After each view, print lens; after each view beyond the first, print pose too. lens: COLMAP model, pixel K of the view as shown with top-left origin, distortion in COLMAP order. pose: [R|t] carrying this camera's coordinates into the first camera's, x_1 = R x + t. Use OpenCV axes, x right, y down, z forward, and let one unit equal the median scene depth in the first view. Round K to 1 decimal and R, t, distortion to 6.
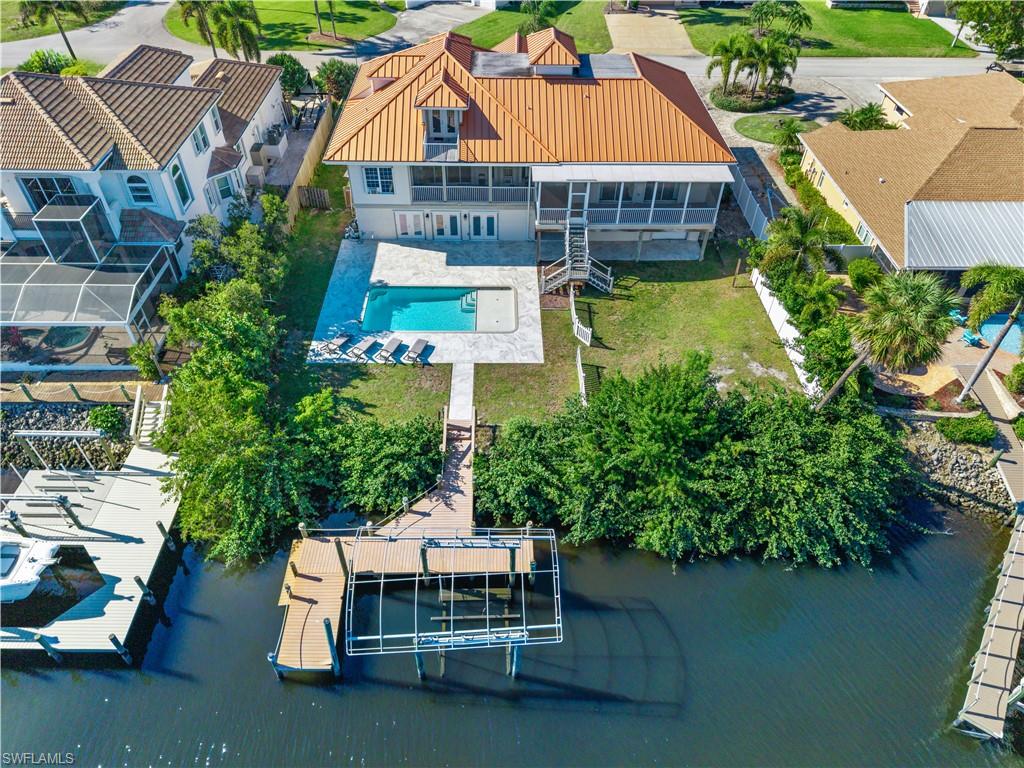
lens RADIAL K [[679.0, 0, 507.5], [0, 679.0, 410.5], [0, 0, 1]] dist [0.060923, -0.145066]
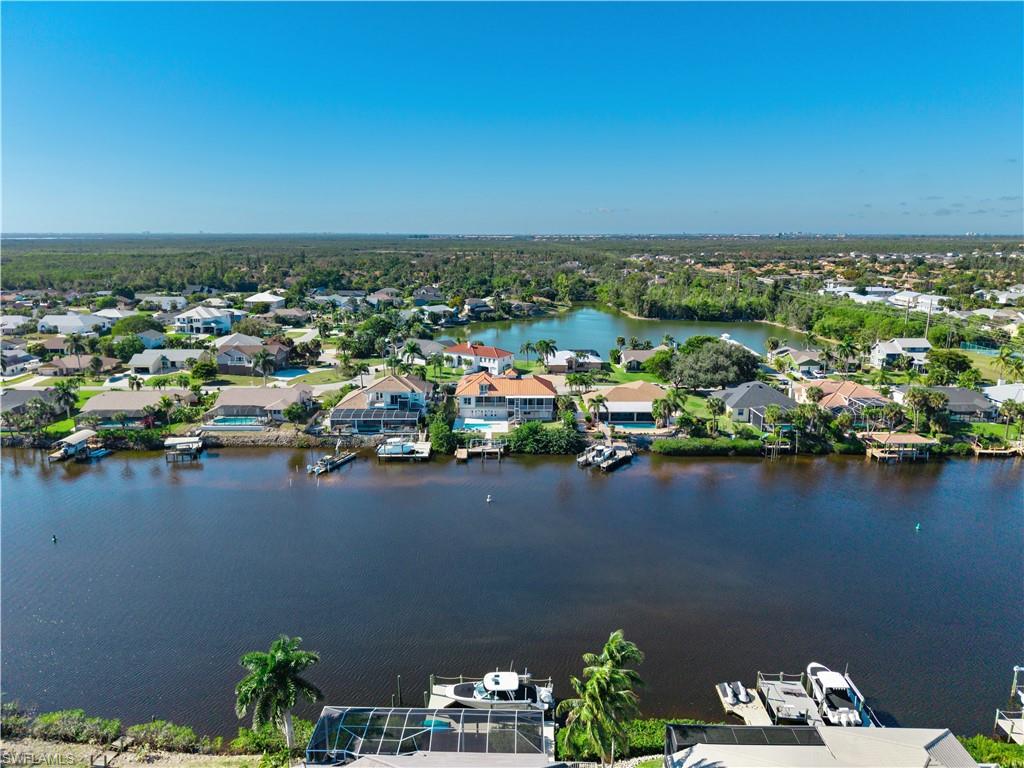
lens RADIAL K [[685.3, 0, 512.0], [0, 685.3, 384.0], [0, 0, 1]] dist [0.009108, -0.001958]
pose [[0.999926, -0.012190, 0.000074, 0.075688], [0.010313, 0.842744, -0.538216, 1.798714], [0.006499, 0.538176, 0.842807, -2.515509]]
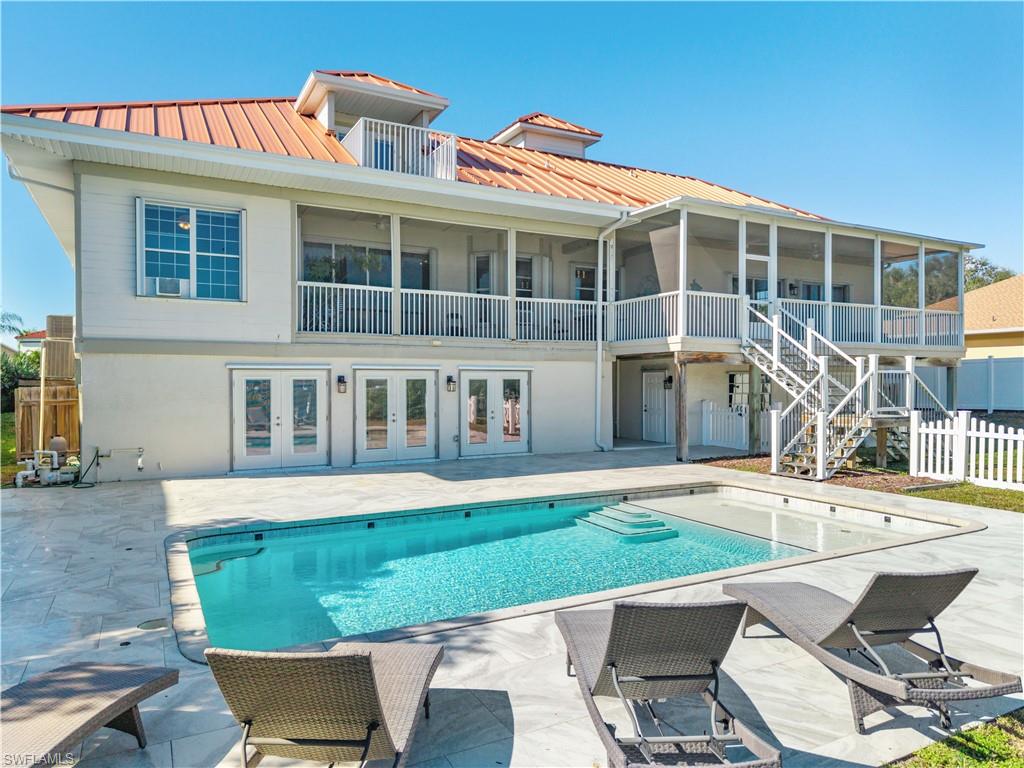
lens RADIAL K [[691.2, 0, 512.0], [0, 691.2, 384.0], [0, 0, 1]] dist [0.011898, -0.003343]
pose [[0.883740, -0.018702, 0.467604, -0.216076], [0.340249, 0.711700, -0.614585, -0.060341], [-0.321300, 0.702235, 0.635321, 0.832704]]
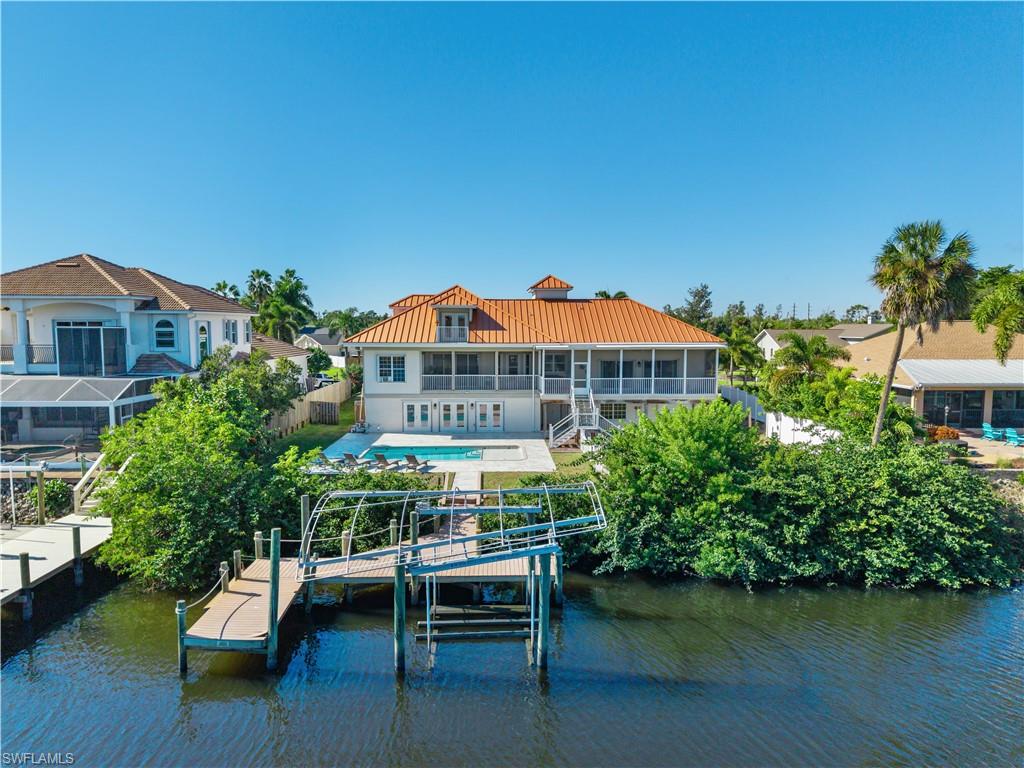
lens RADIAL K [[691.2, 0, 512.0], [0, 691.2, 384.0], [0, 0, 1]] dist [0.011898, -0.003343]
pose [[0.999851, -0.014624, 0.009224, -0.012104], [0.017131, 0.765471, -0.643242, 0.389132], [0.002346, 0.643304, 0.765607, 0.202840]]
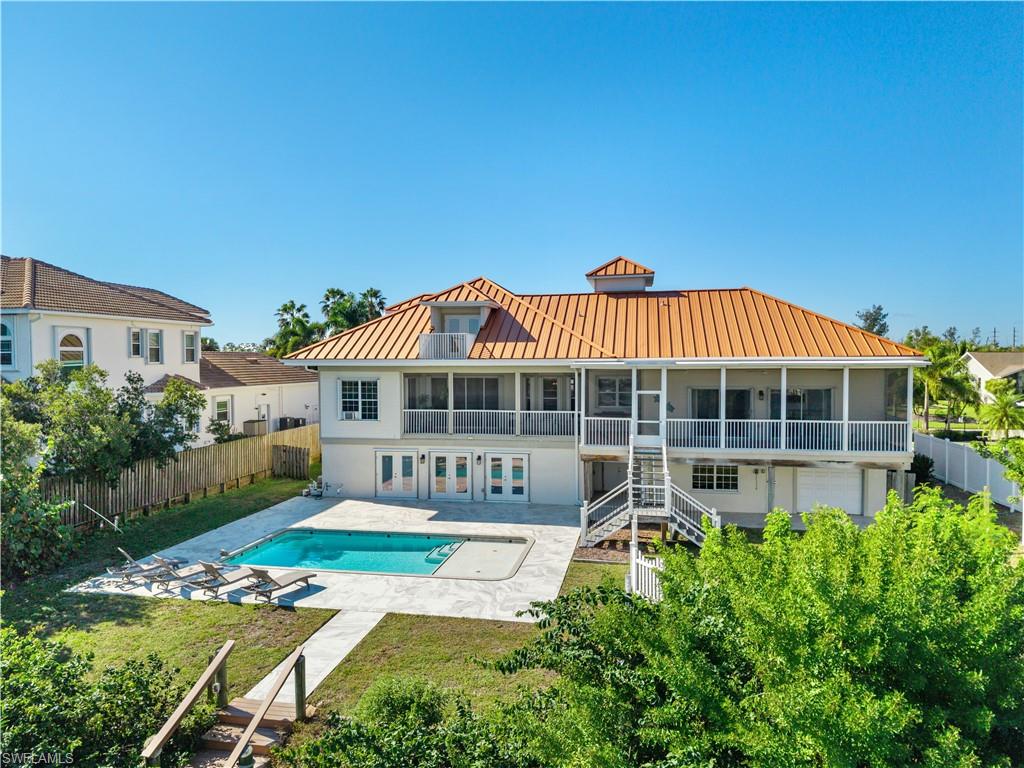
lens RADIAL K [[685.3, 0, 512.0], [0, 685.3, 384.0], [0, 0, 1]] dist [0.009108, -0.001958]
pose [[0.978263, -0.011386, -0.207057, 0.110963], [-0.132470, 0.733894, -0.666222, 0.095879], [0.159543, 0.679169, 0.716433, 0.538975]]
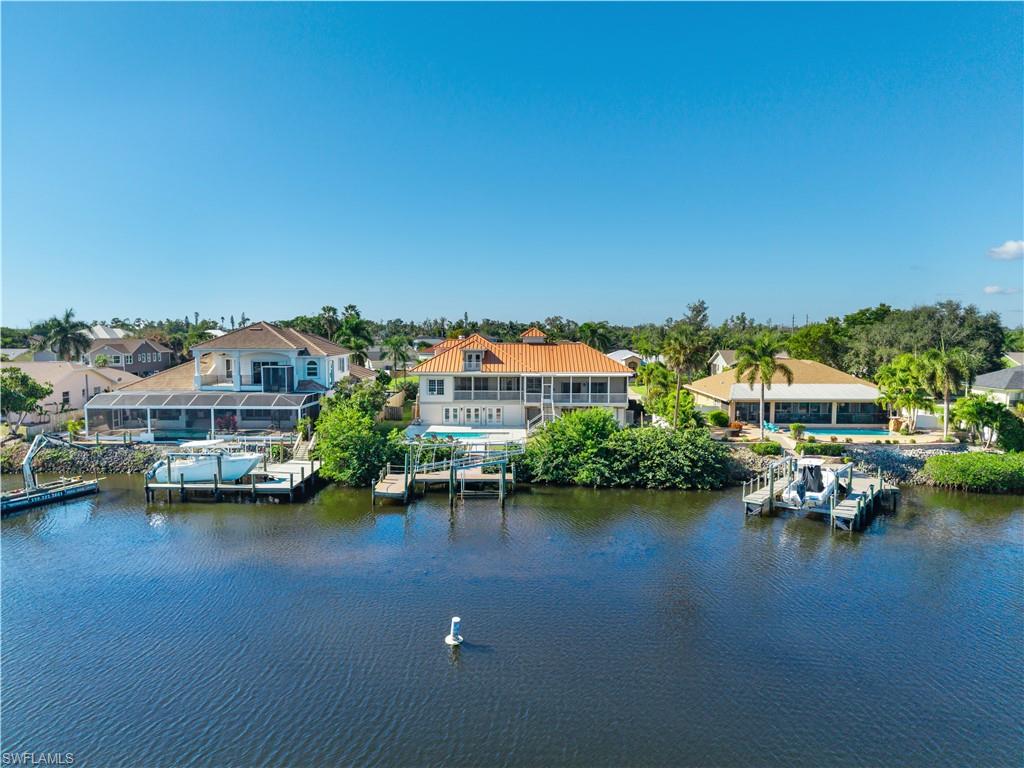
lens RADIAL K [[687.2, 0, 518.0], [0, 687.2, 402.4], [0, 0, 1]] dist [0.003782, -0.001976]
pose [[0.999817, -0.011001, -0.015666, 0.054716], [-0.001237, 0.779538, -0.626354, 0.845442], [0.019102, 0.626259, 0.779381, -0.377342]]
